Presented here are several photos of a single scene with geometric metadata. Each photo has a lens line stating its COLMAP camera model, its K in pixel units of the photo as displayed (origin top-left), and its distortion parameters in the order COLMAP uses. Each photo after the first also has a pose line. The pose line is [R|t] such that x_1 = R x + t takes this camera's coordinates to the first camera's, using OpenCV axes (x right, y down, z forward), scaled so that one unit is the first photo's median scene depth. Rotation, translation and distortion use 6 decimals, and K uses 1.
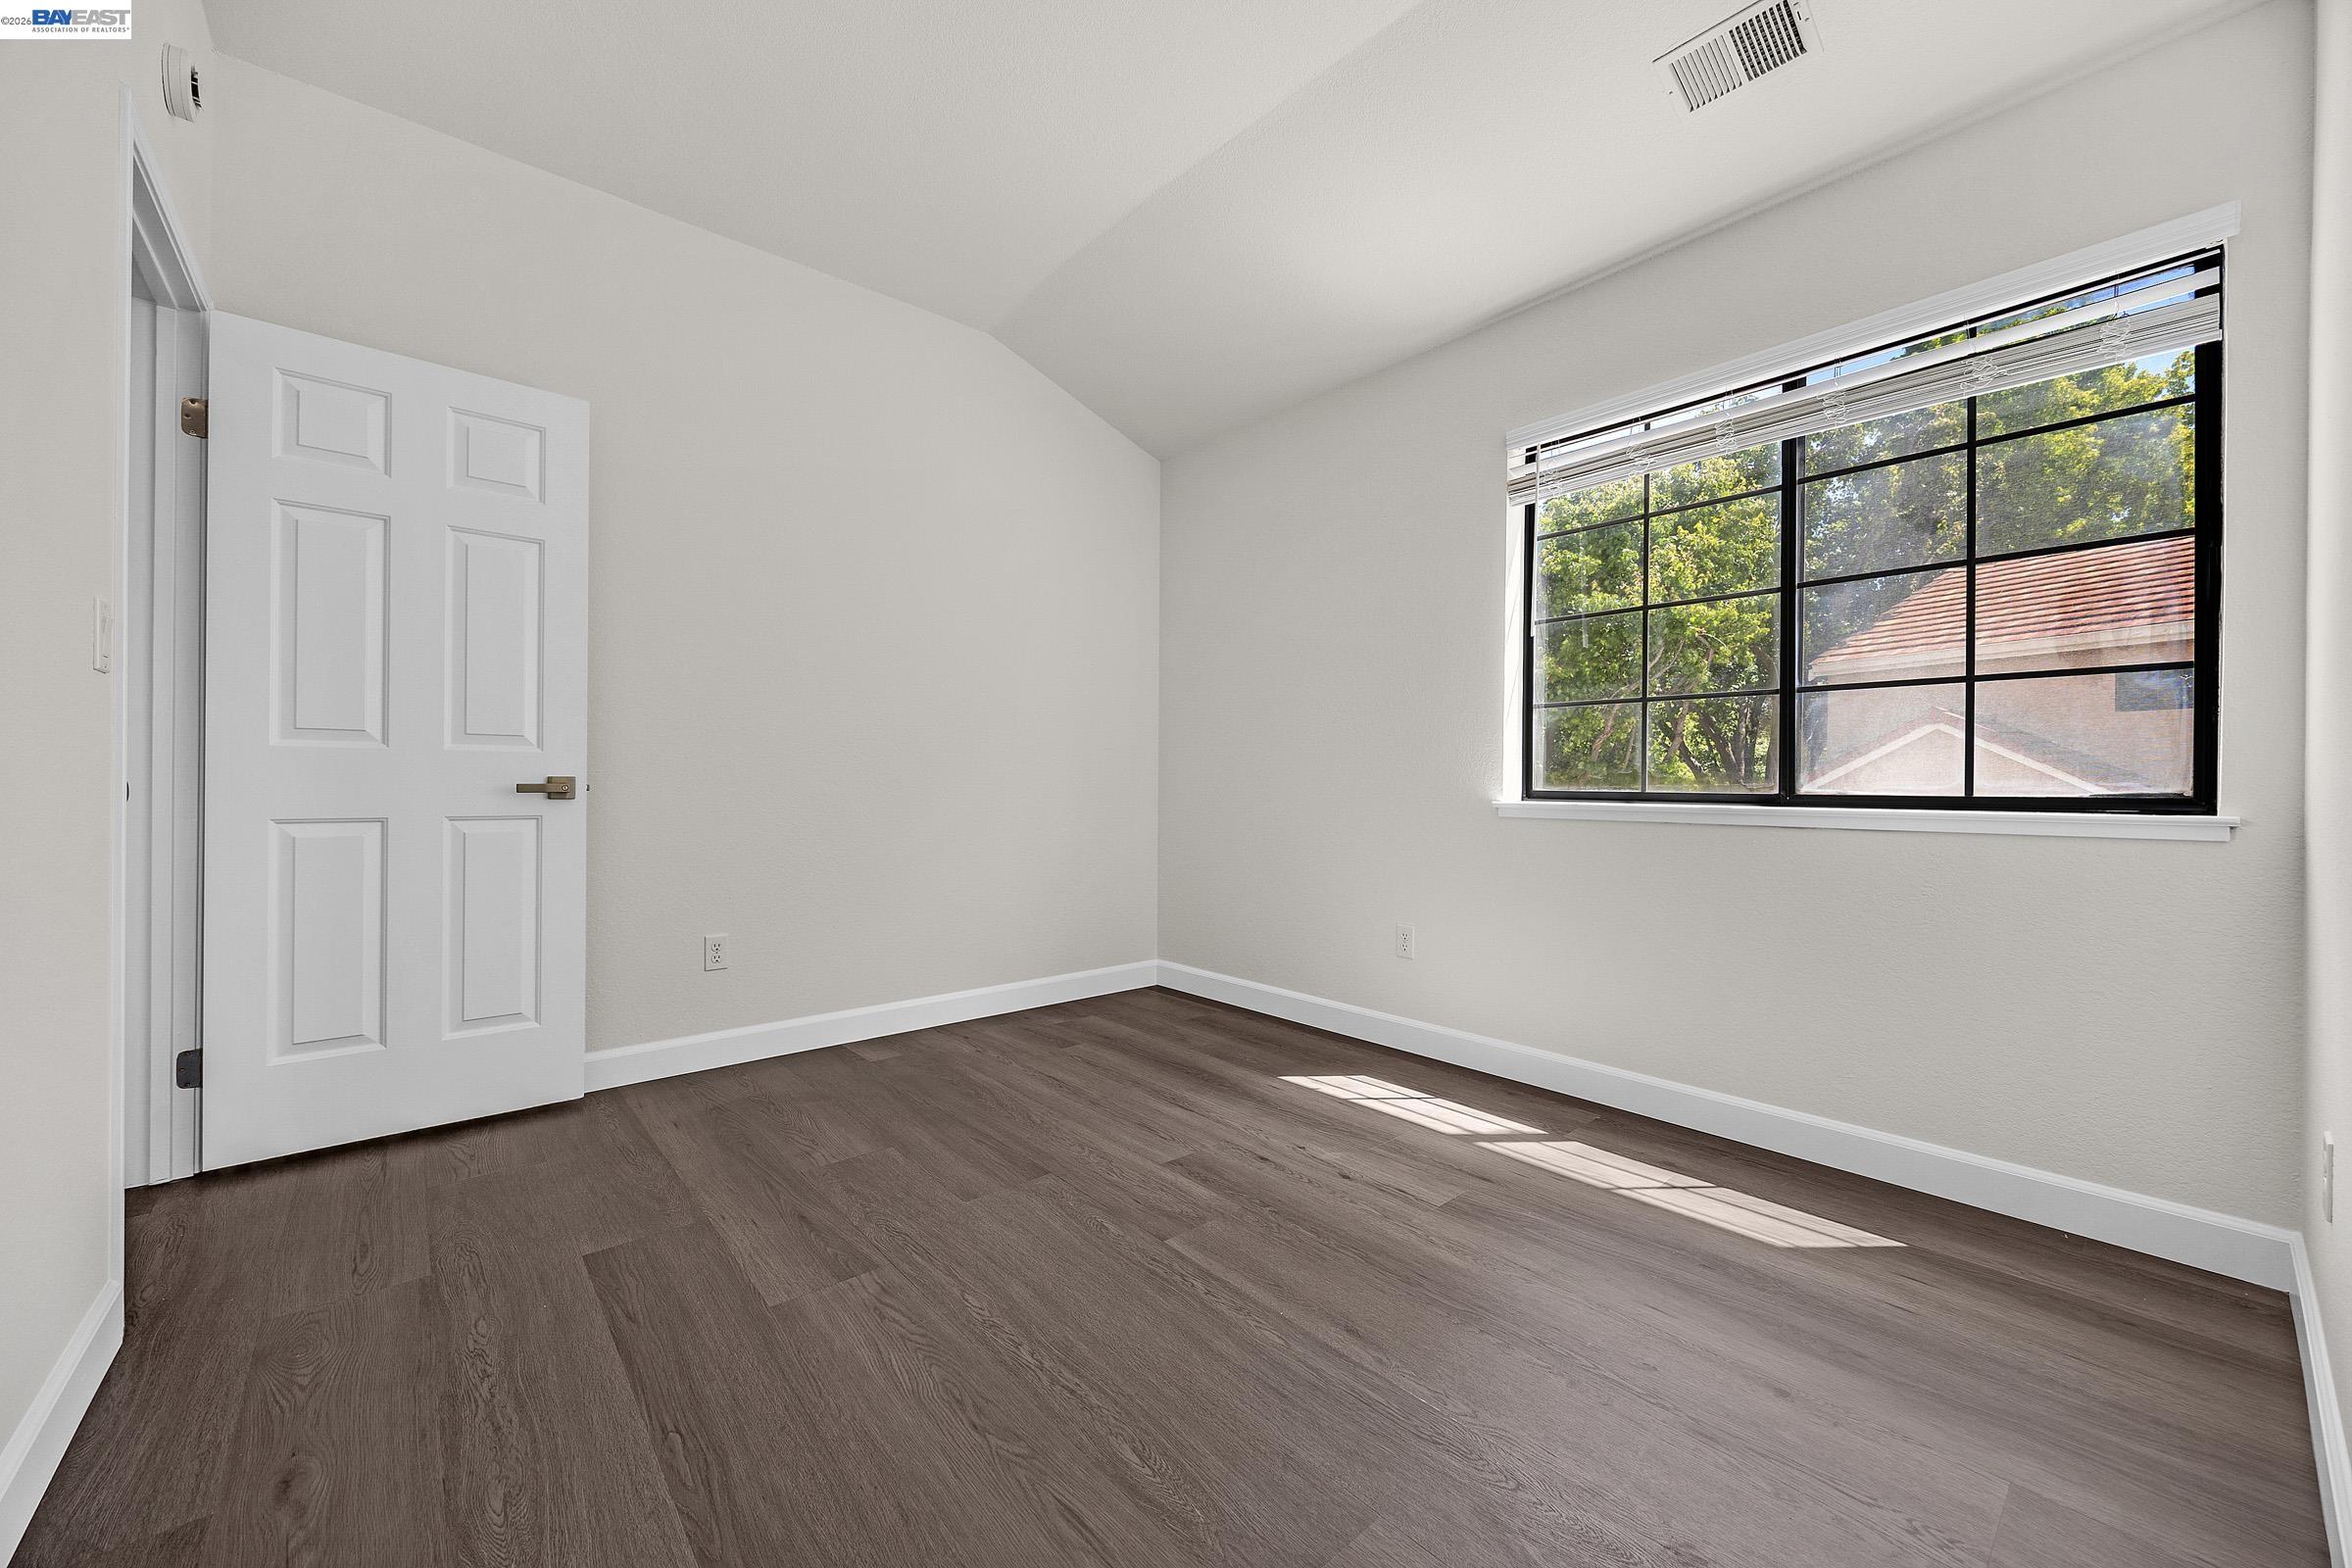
lens RADIAL K [[904.4, 0, 1181.8], [0, 904.4, 780.2], [0, 0, 1]] dist [-0.005314, 0.000071]
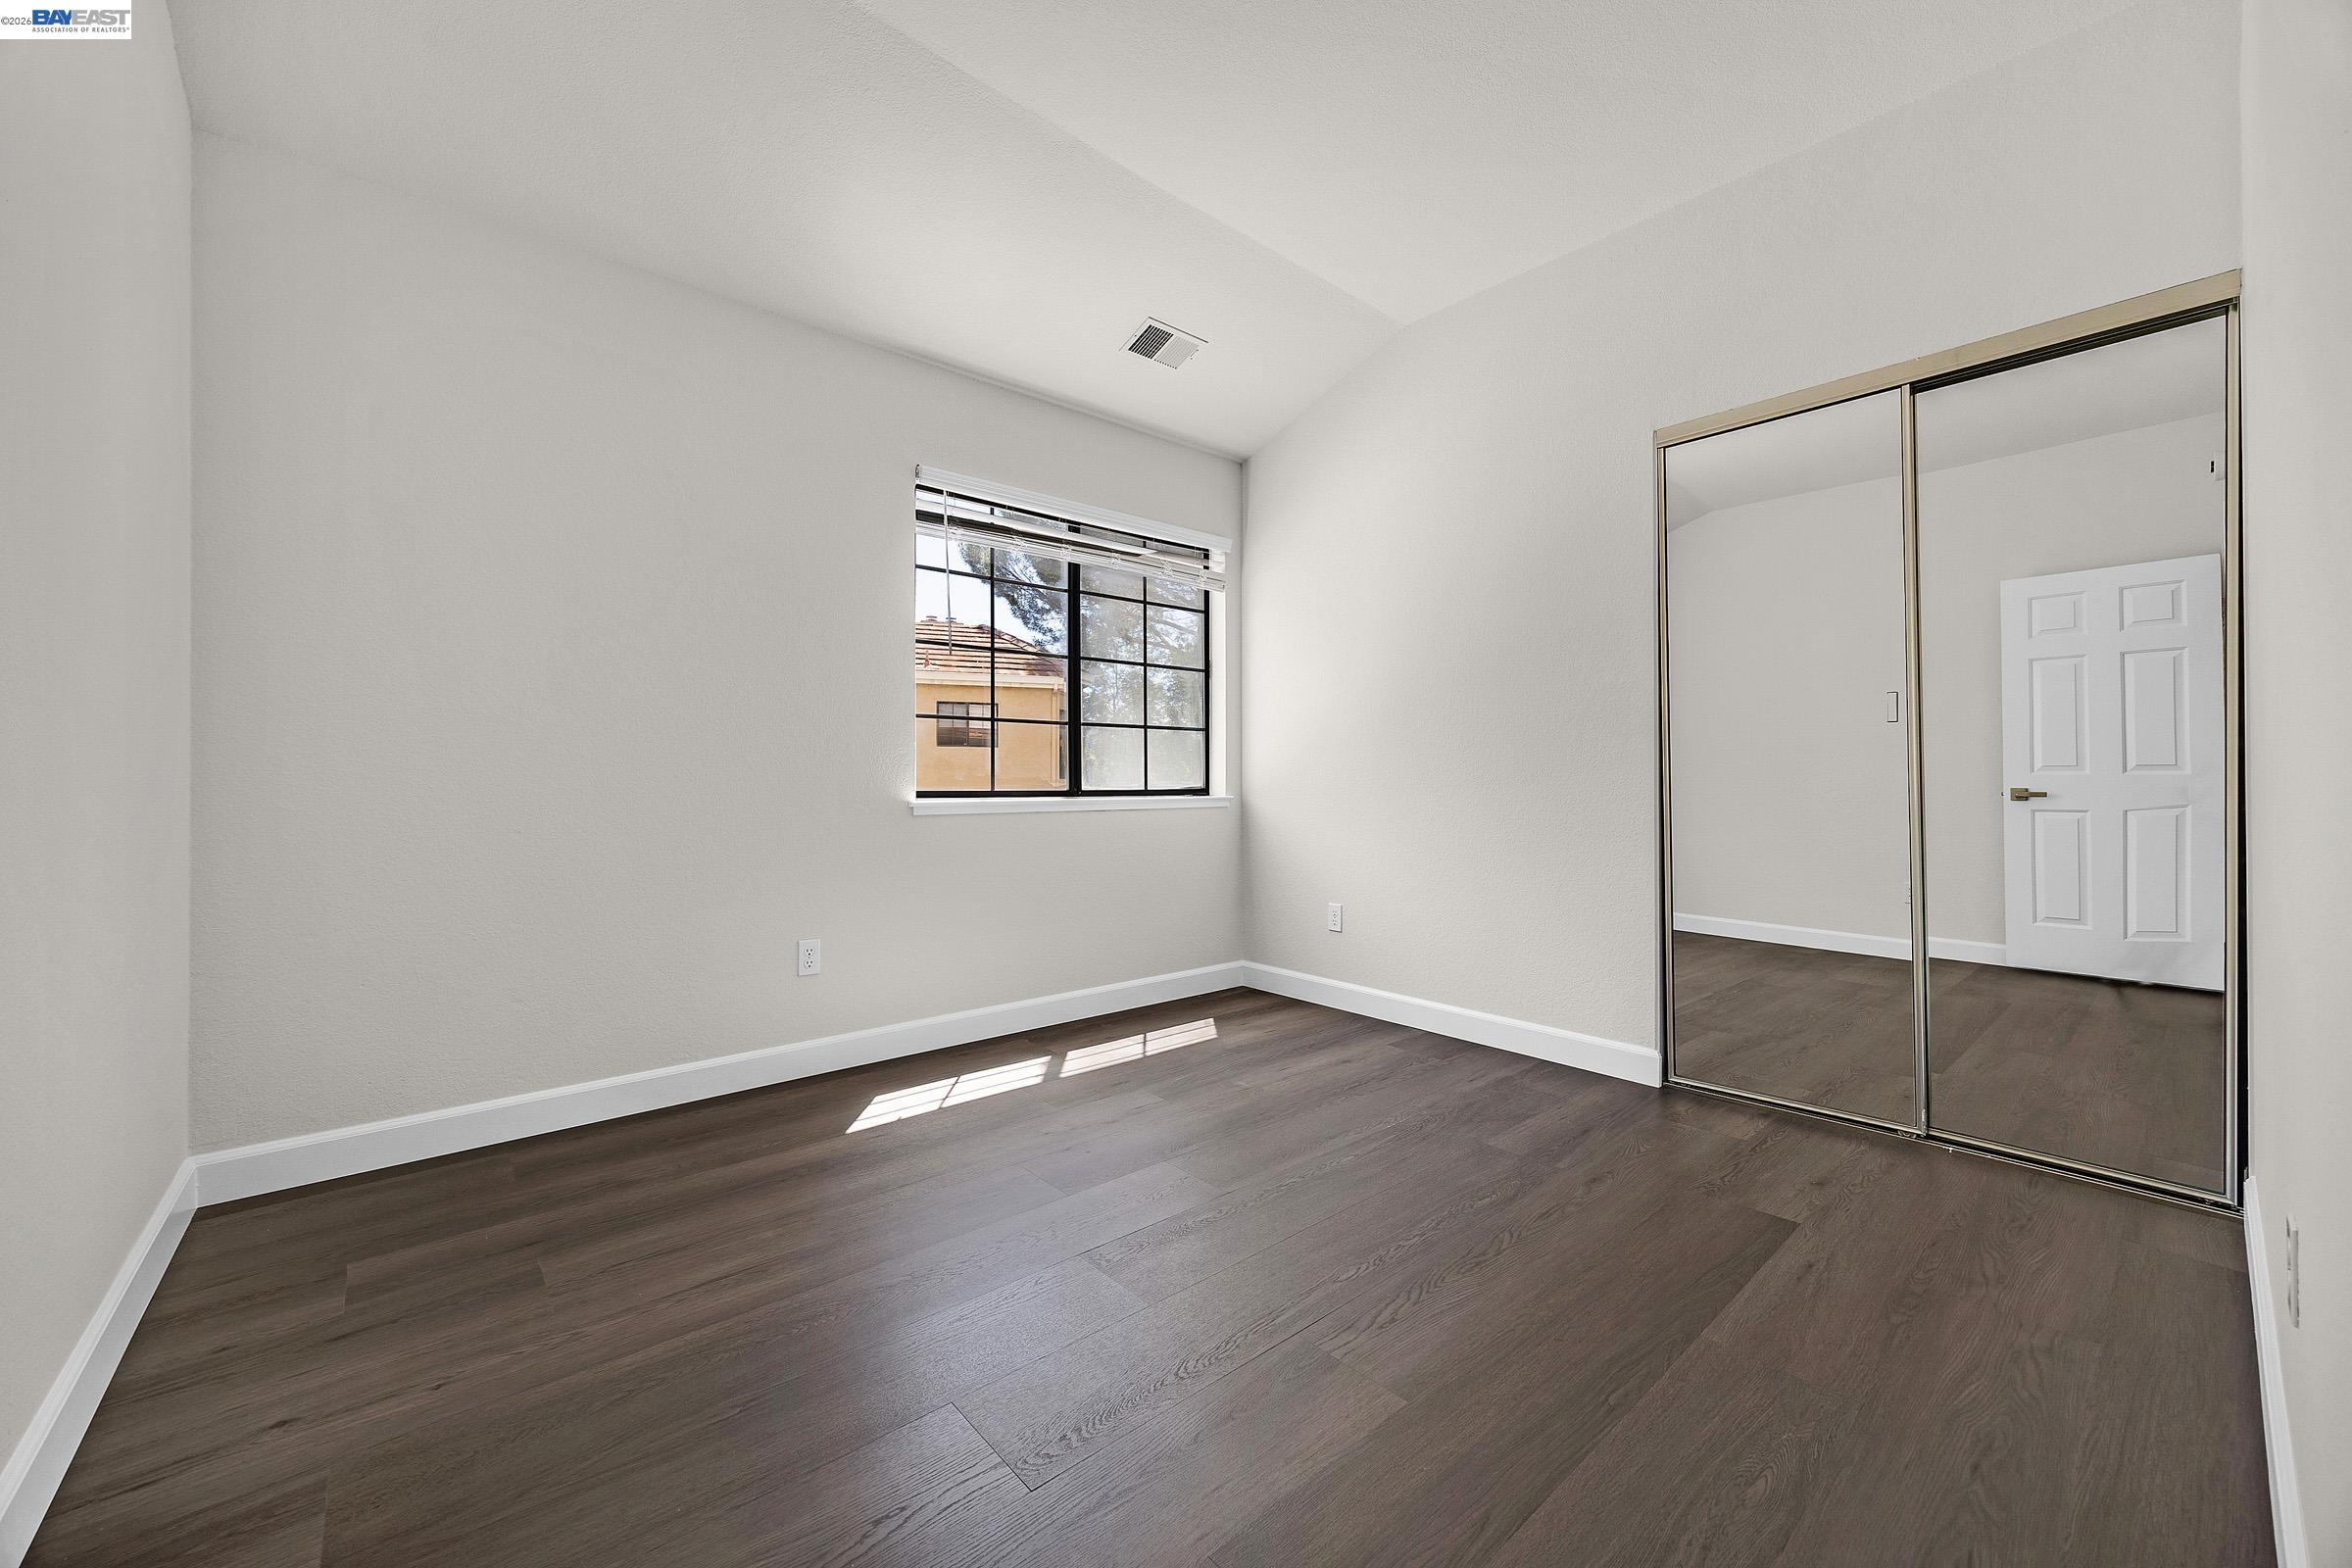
lens RADIAL K [[904.4, 0, 1176.5], [0, 904.4, 777.5], [0, 0, 1]] dist [-0.005314, 0.000071]
pose [[-0.003767, 0.001176, 0.999992, -0.920203], [0.003693, 0.999993, -0.001162, -0.003921], [-0.999986, 0.003689, -0.003771, 0.857871]]
